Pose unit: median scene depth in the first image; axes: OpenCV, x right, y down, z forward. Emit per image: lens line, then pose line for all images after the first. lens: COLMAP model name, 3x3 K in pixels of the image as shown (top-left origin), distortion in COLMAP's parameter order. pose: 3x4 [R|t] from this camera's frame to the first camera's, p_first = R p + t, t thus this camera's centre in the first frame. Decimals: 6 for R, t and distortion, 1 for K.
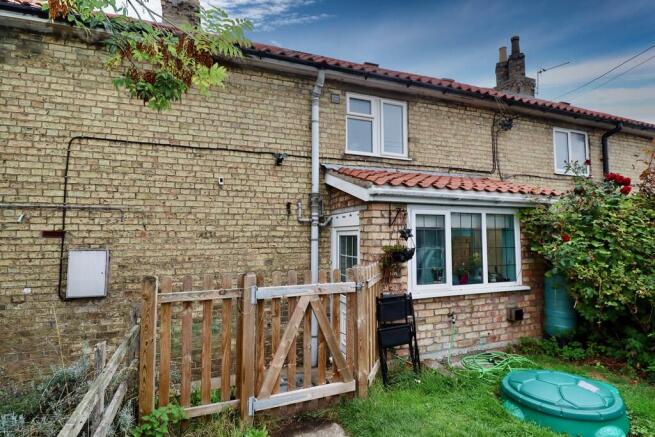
lens RADIAL K [[324.3, 0, 327.5], [0, 324.3, 218.5], [0, 0, 1]] dist [0.000315, 0.000066]
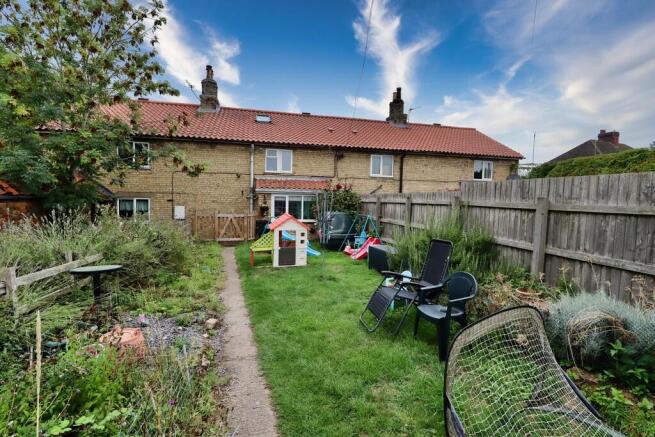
lens RADIAL K [[306.5, 0, 330.9], [0, 306.5, 213.1], [0, 0, 1]] dist [0.002215, -0.011442]
pose [[0.992824, 0.023962, -0.117158, 0.979569], [-0.012953, 0.995503, 0.093840, -0.116696], [0.118880, -0.091649, 0.988670, -1.610440]]
